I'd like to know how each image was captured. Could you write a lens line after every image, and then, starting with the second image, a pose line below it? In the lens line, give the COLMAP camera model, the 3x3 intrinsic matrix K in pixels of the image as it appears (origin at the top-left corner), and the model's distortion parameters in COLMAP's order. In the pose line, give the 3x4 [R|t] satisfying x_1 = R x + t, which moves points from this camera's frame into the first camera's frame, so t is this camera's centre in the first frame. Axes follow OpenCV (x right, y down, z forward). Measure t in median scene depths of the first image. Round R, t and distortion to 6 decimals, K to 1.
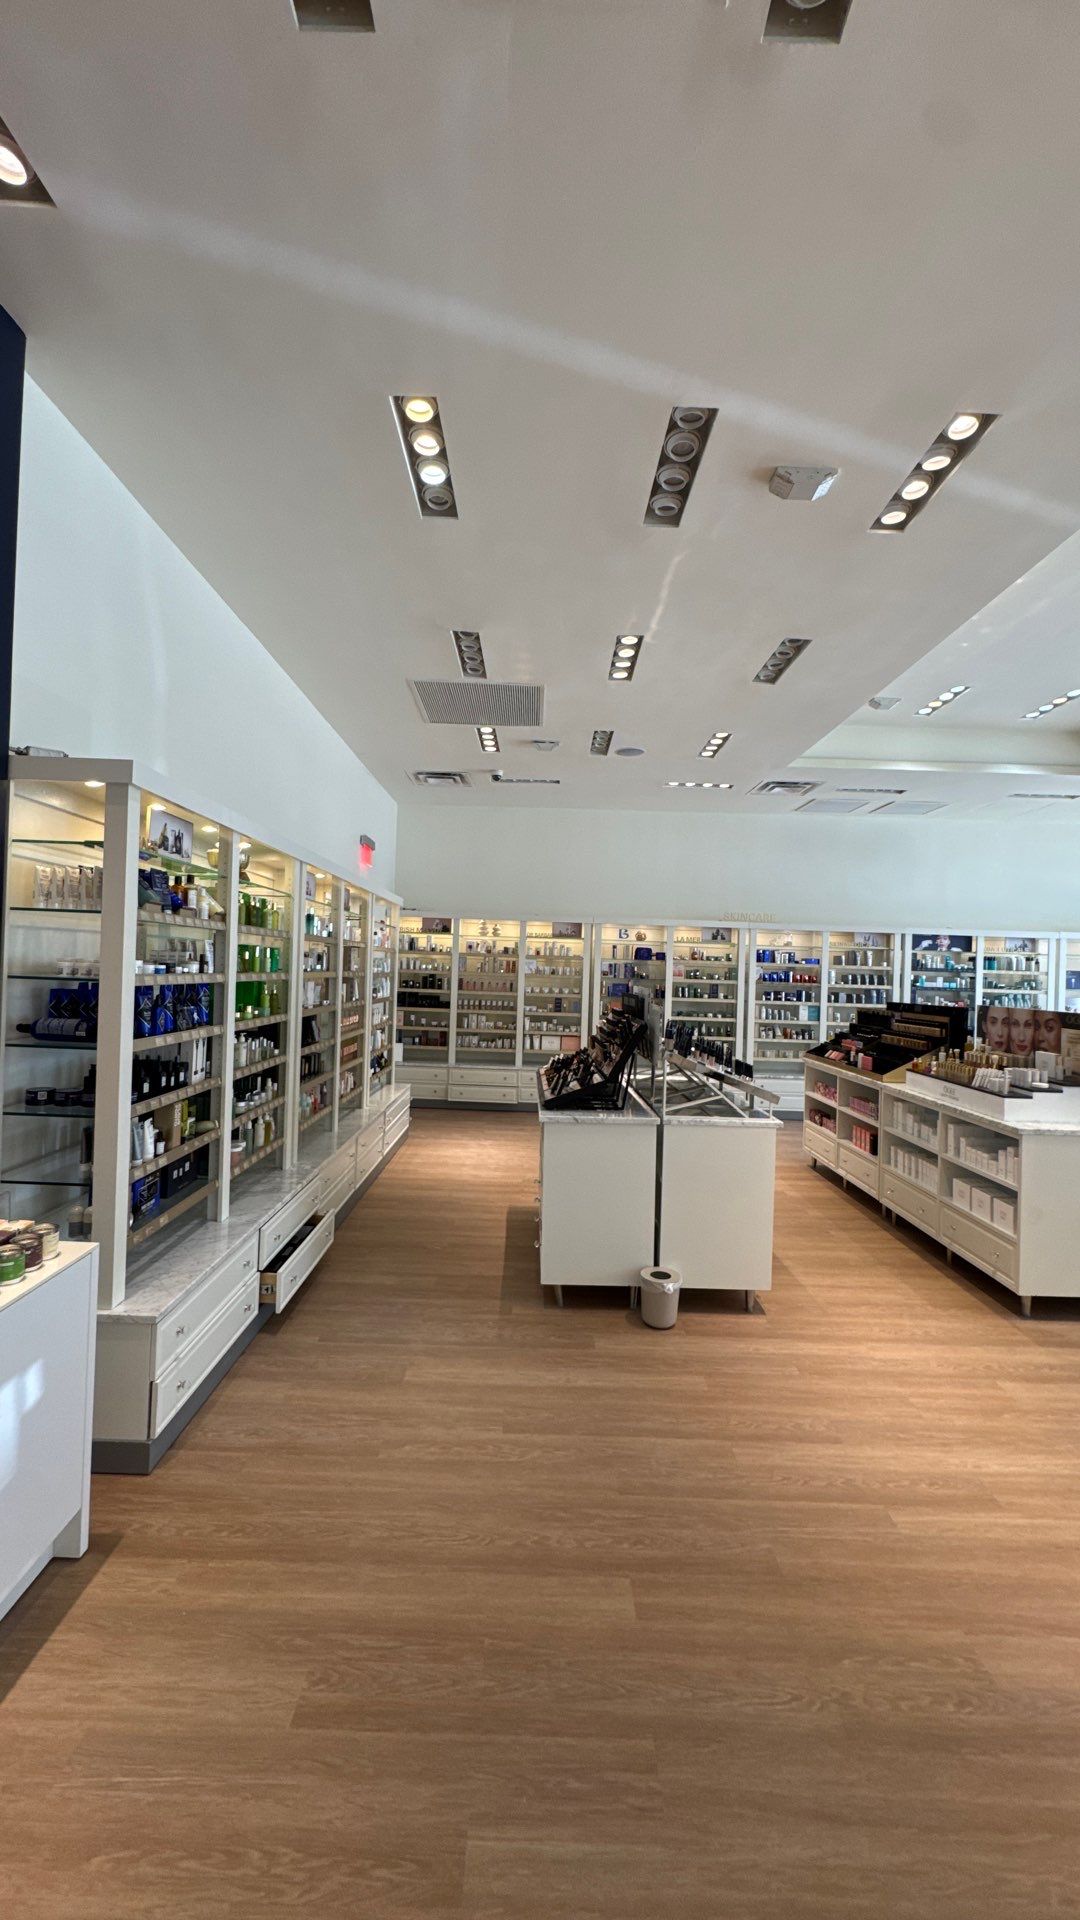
lens RADIAL K [[764.0, 0, 537.8], [0, 764.0, 961.4], [0, 0, 1]] dist [-0.004642, 0.000873]
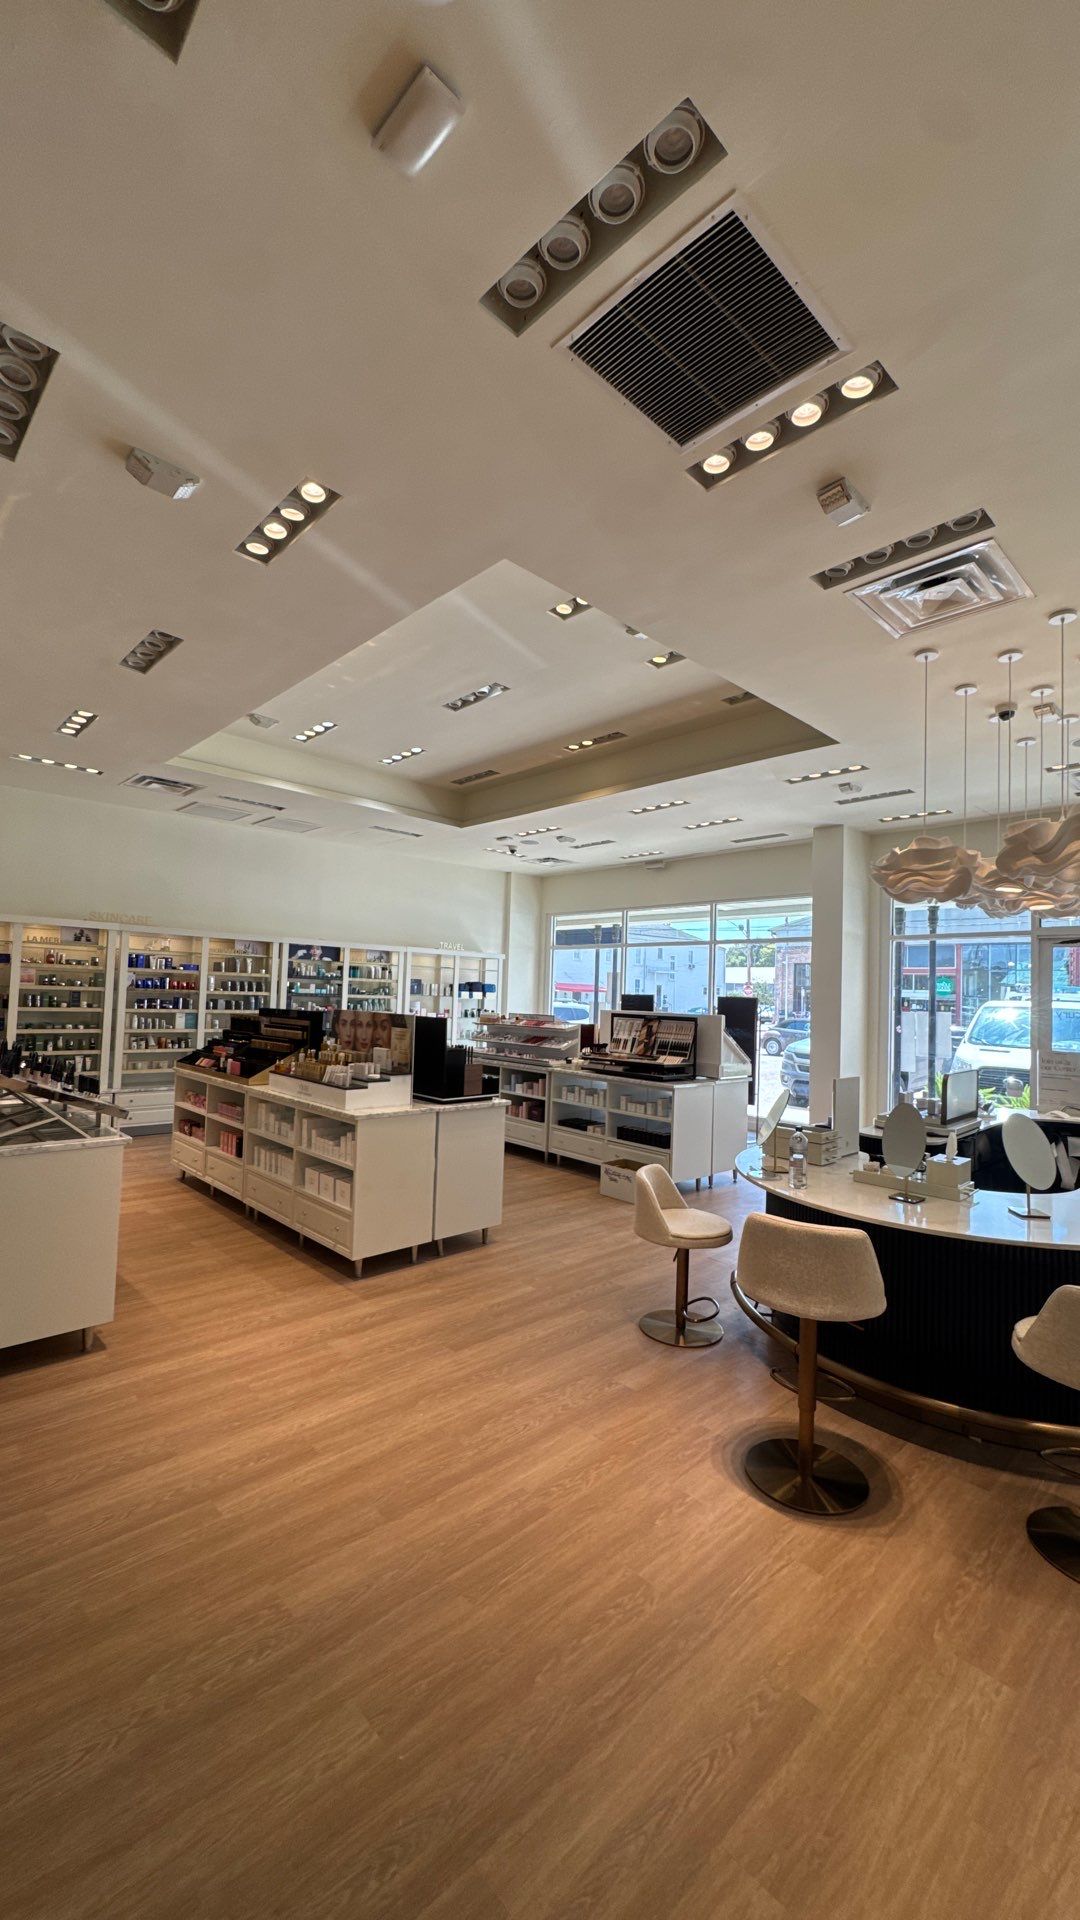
lens RADIAL K [[764.0, 0, 537.1], [0, 764.0, 960.6], [0, 0, 1]] dist [-0.004642, 0.000873]
pose [[0.728732, 0.023364, 0.684401, 0.029469], [-0.016765, 0.999727, -0.016277, -0.000818], [-0.684594, 0.000388, 0.728924, -0.025106]]
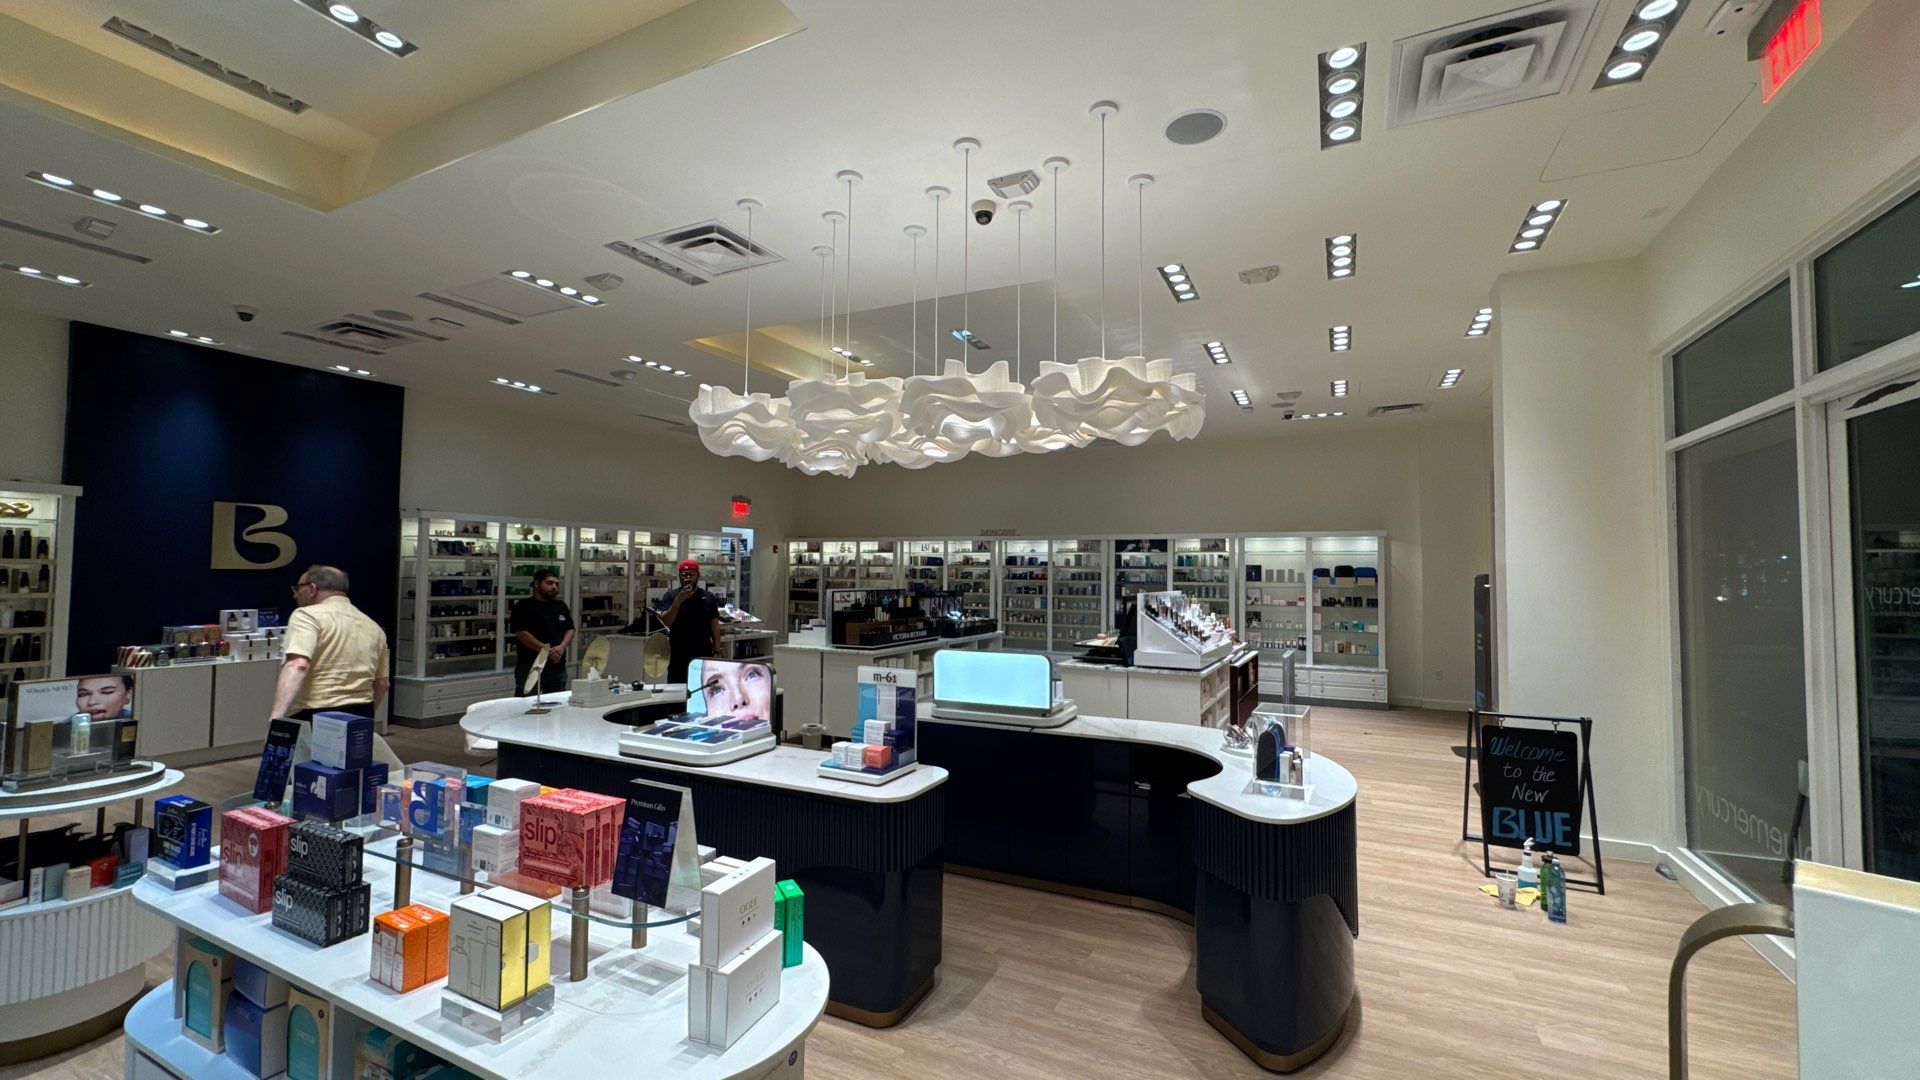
lens RADIAL K [[764.0, 0, 960.0], [0, 764.0, 543.0], [0, 0, 1]] dist [-0.004642, 0.000873]
pose [[0.895800, -0.039780, -0.442675, 1.649359], [0.022335, 0.998757, -0.044554, 0.040958], [0.443897, 0.030024, 0.895575, -0.501503]]
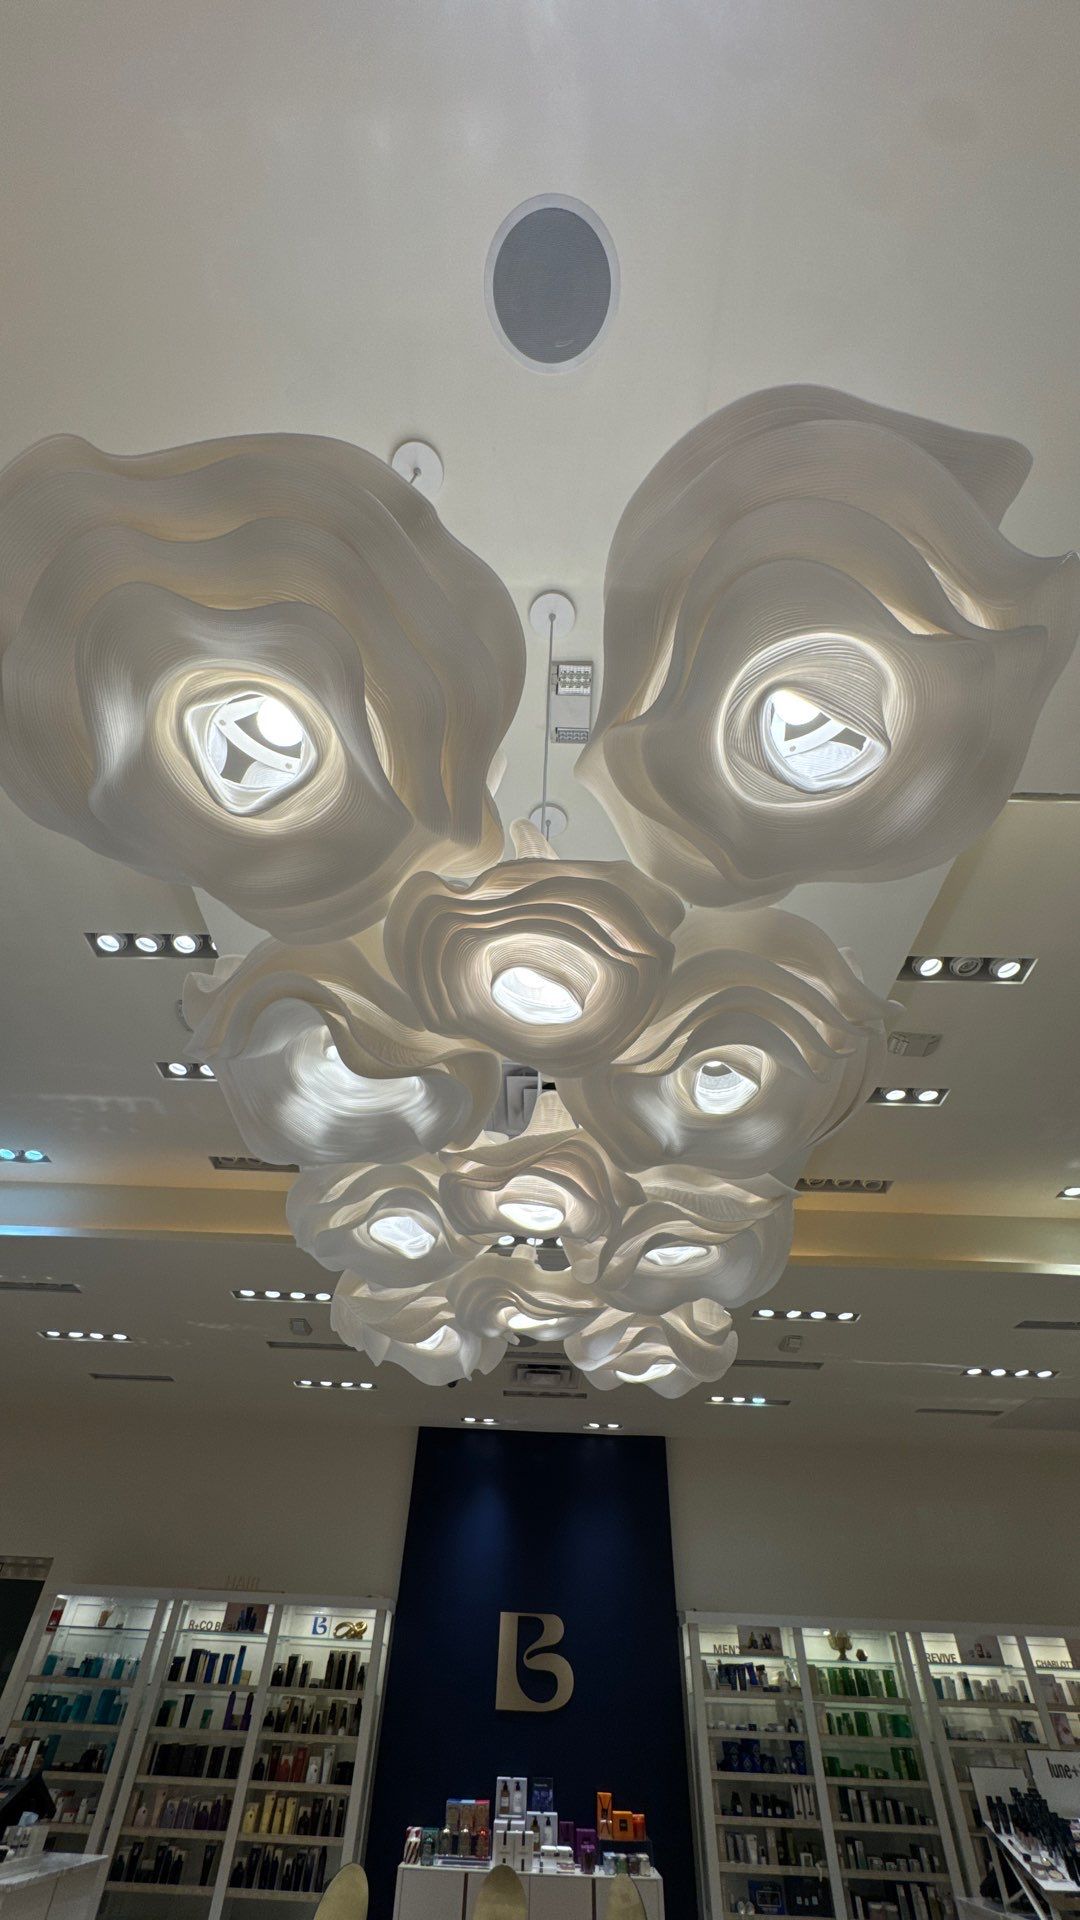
lens RADIAL K [[764.0, 0, 539.0], [0, 764.0, 961.6], [0, 0, 1]] dist [-0.004642, 0.000873]
pose [[0.007863, -0.728972, -0.684498, 1.554869], [-0.023244, 0.684201, -0.728923, 0.067545], [0.999699, 0.021642, -0.011565, 0.267151]]
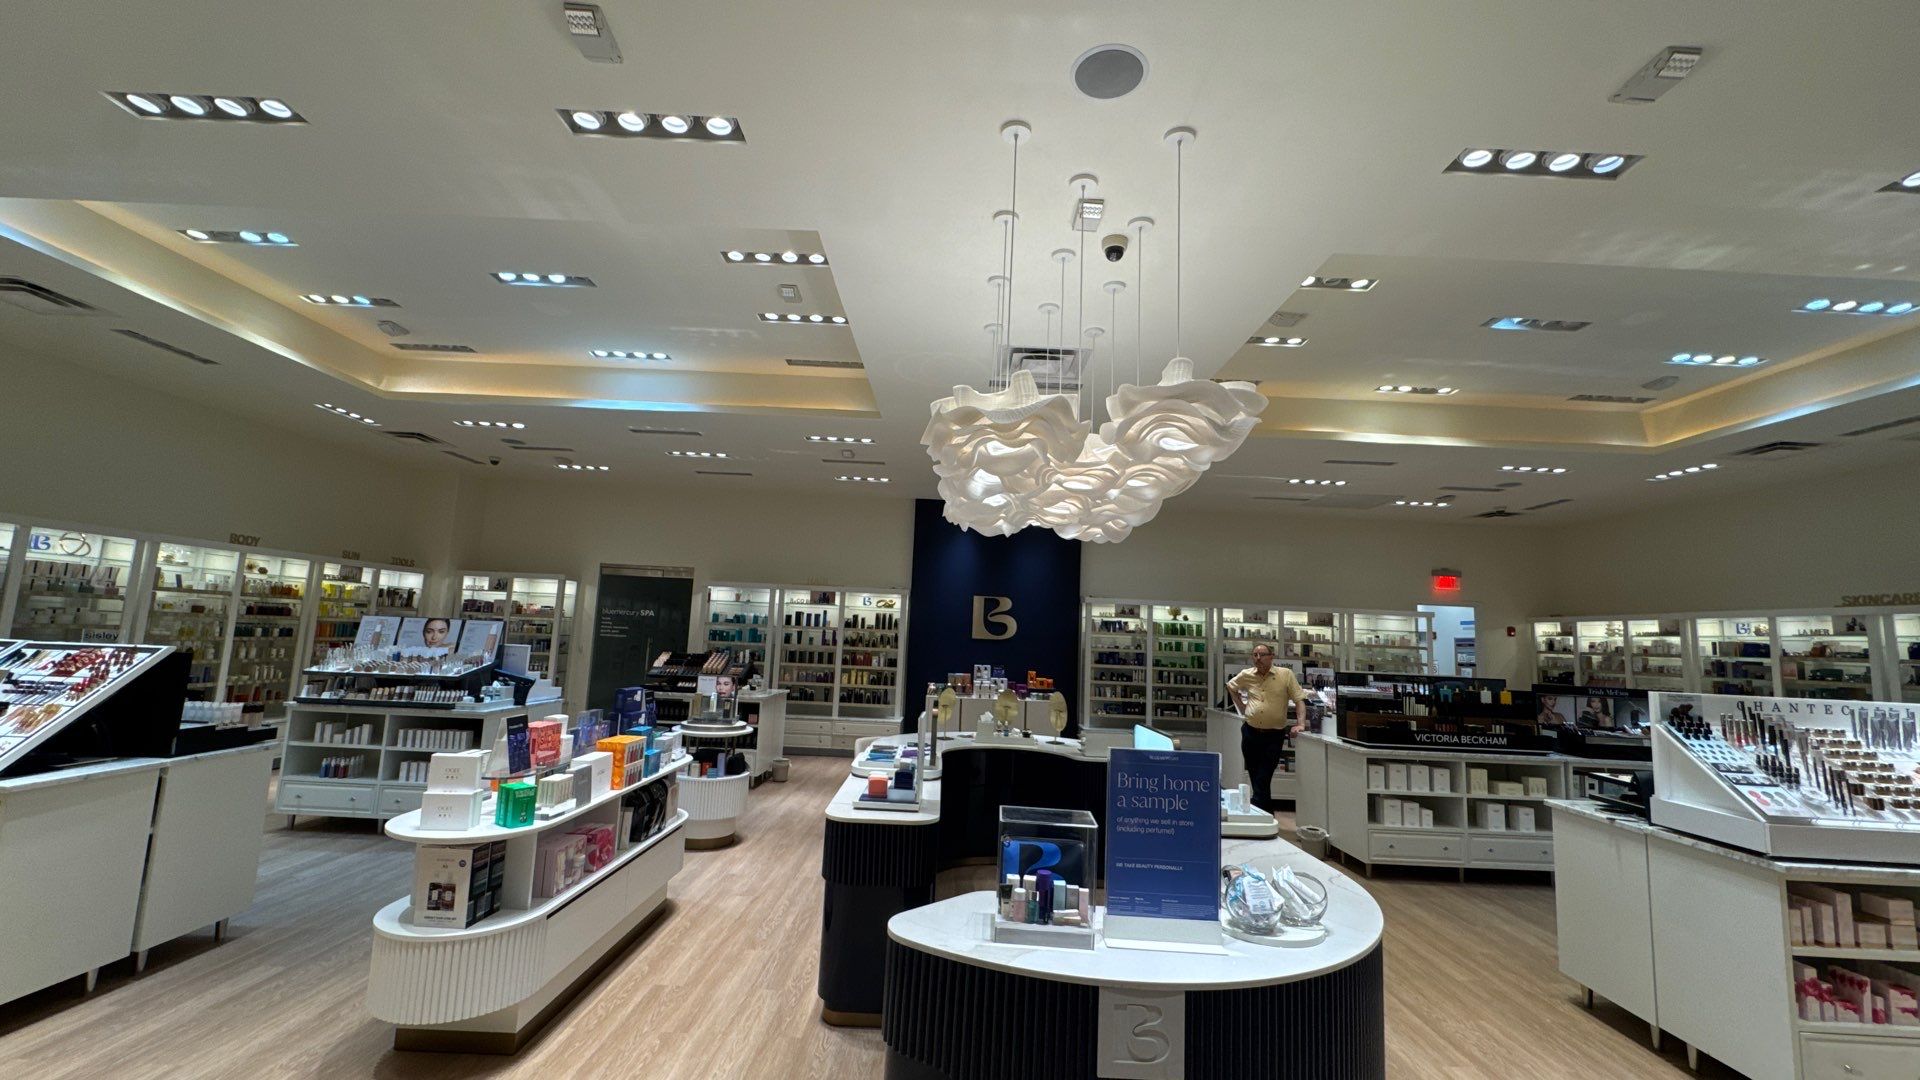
lens RADIAL K [[764.0, 0, 960.6], [0, 764.0, 543.1], [0, 0, 1]] dist [-0.004642, 0.000873]
pose [[0.004235, -0.155627, -0.987807, 2.081451], [-0.033549, 0.987237, -0.155681, 0.071883], [0.999428, 0.033800, -0.001040, 0.157328]]
